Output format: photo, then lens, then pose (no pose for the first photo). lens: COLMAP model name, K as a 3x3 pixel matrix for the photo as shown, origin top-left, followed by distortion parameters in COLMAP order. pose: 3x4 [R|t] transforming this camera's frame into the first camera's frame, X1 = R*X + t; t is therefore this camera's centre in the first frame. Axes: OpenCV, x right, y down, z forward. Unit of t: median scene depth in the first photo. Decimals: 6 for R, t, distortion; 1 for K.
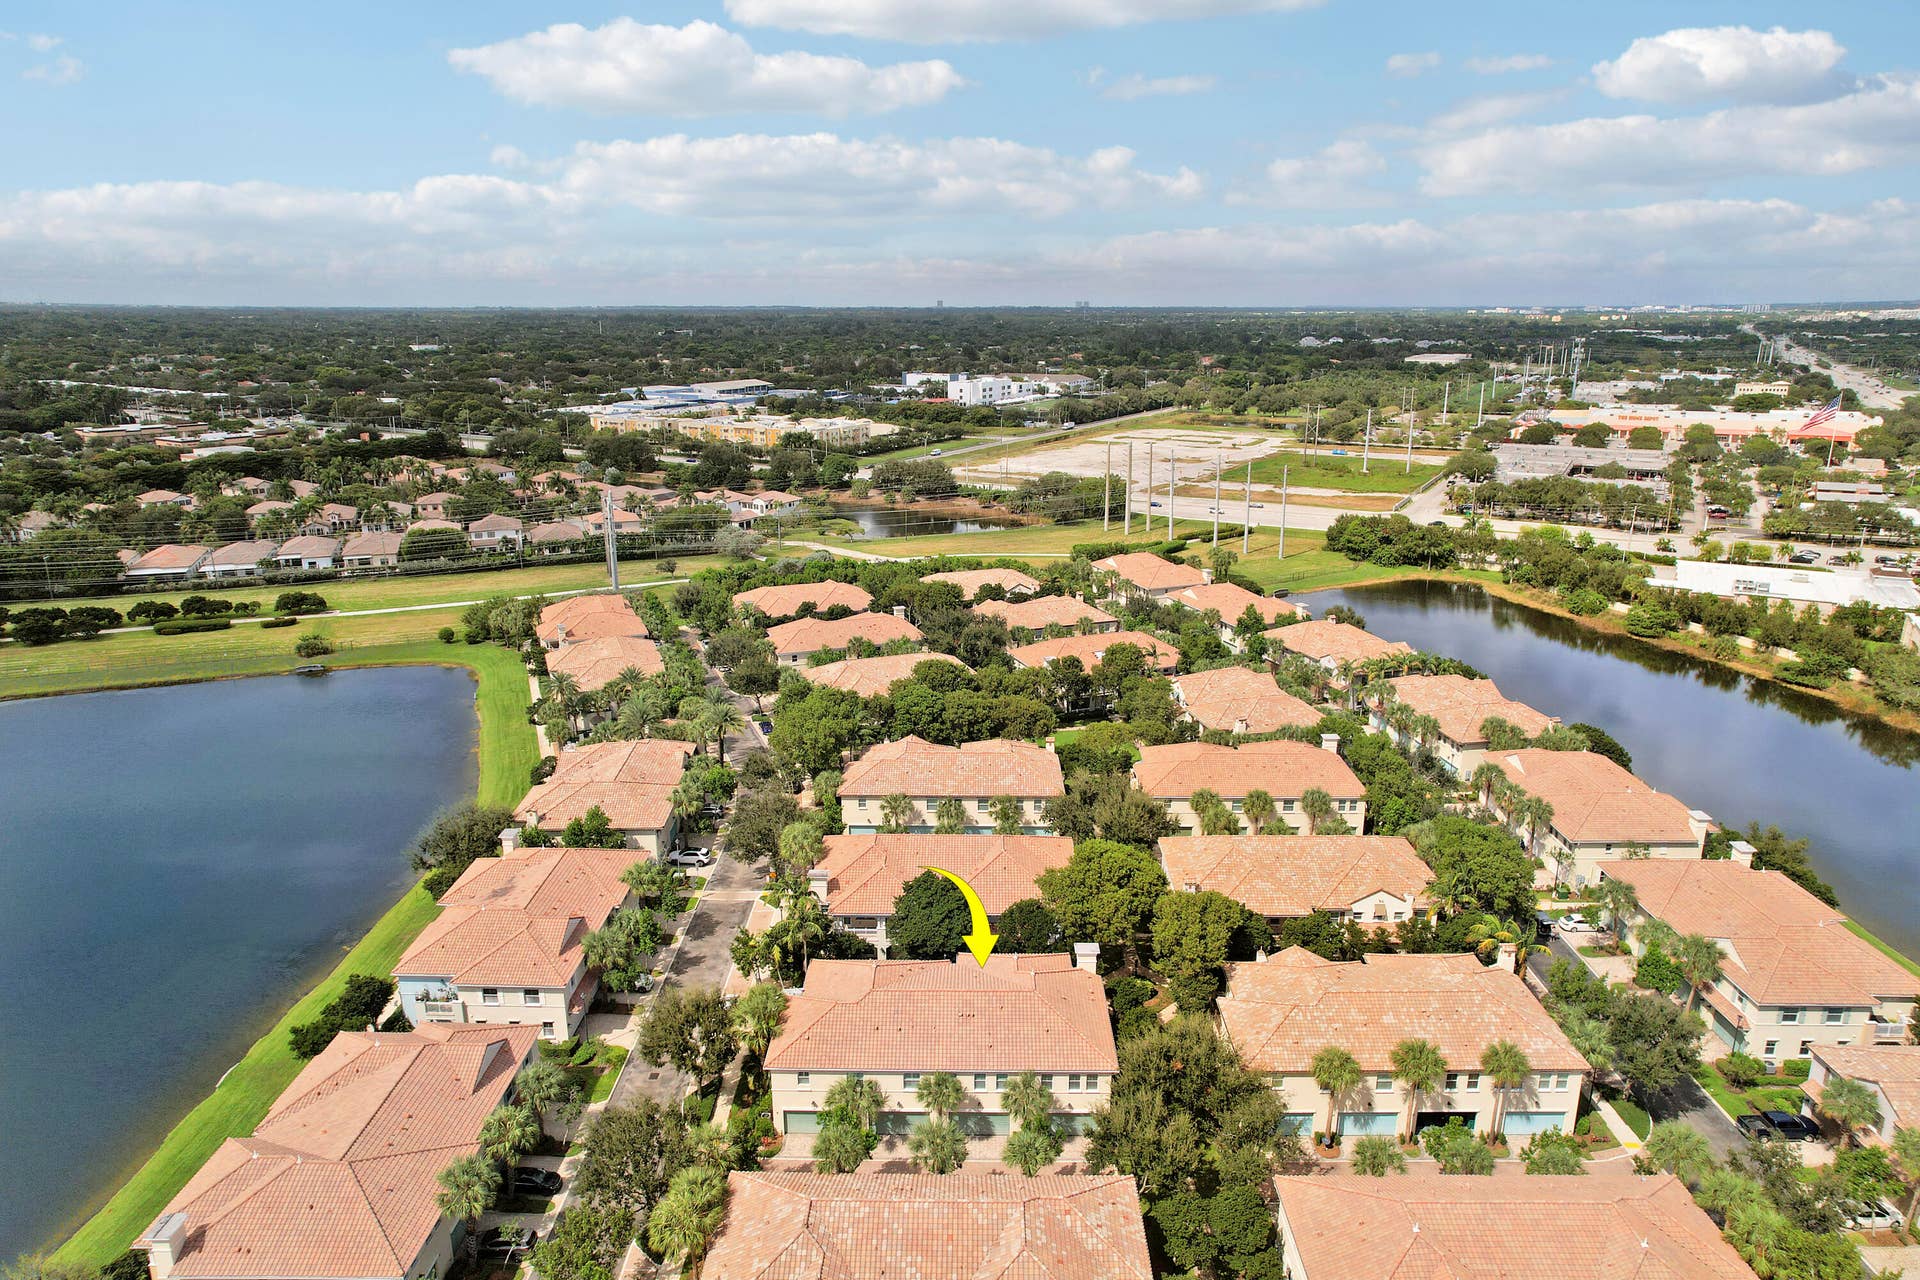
lens RADIAL K [[1226.9, 0, 953.6], [0, 1226.9, 643.2], [0, 0, 1]] dist [-0.074937, 0.059073]
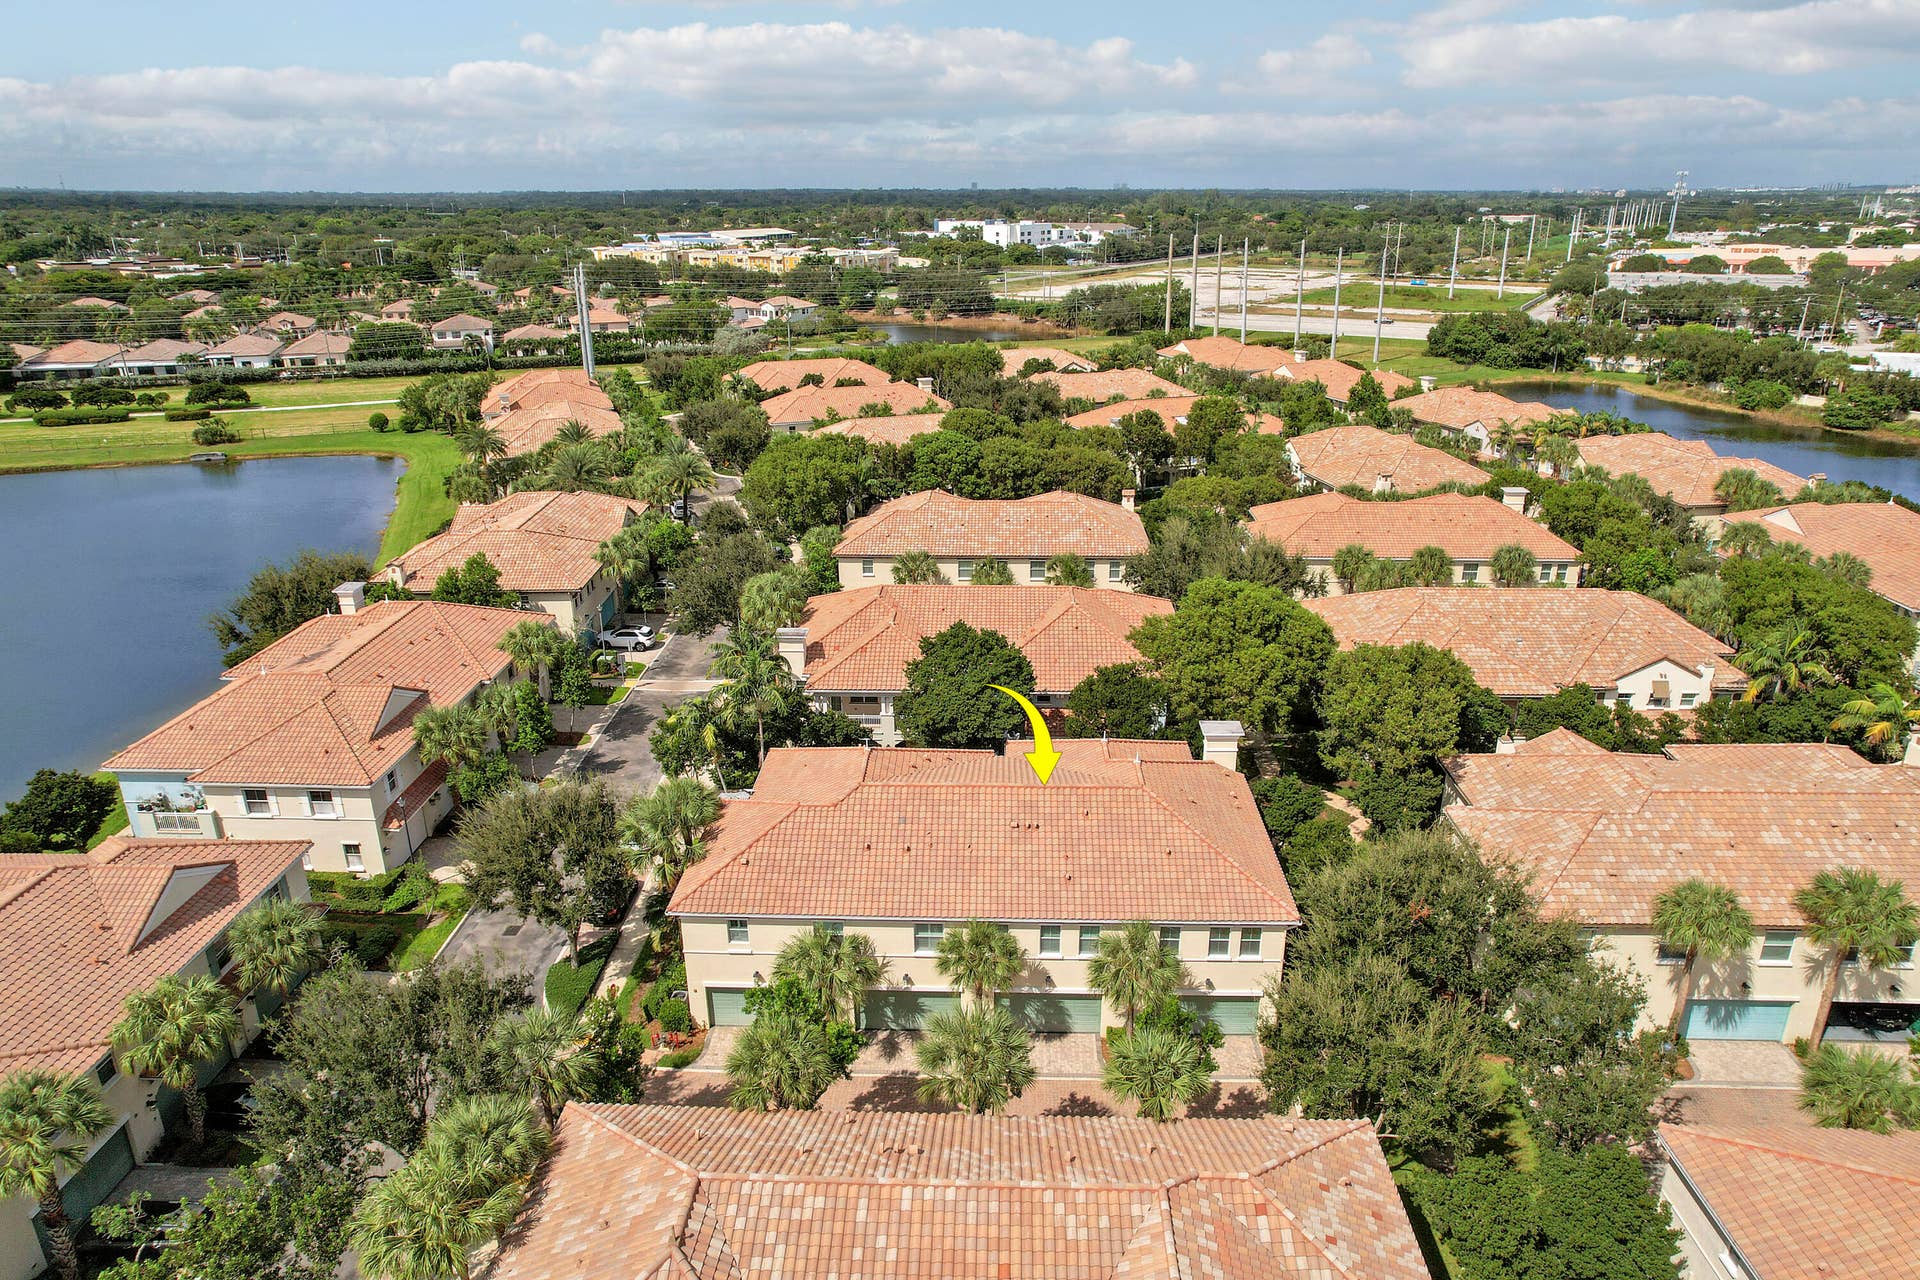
lens RADIAL K [[1226.9, 0, 953.6], [0, 1226.9, 643.2], [0, 0, 1]] dist [-0.074937, 0.059073]
pose [[0.999618, 0.003172, -0.027465, -0.005890], [-0.000674, 0.995898, 0.090480, 0.132539], [0.027640, -0.090427, 0.995519, 0.344377]]
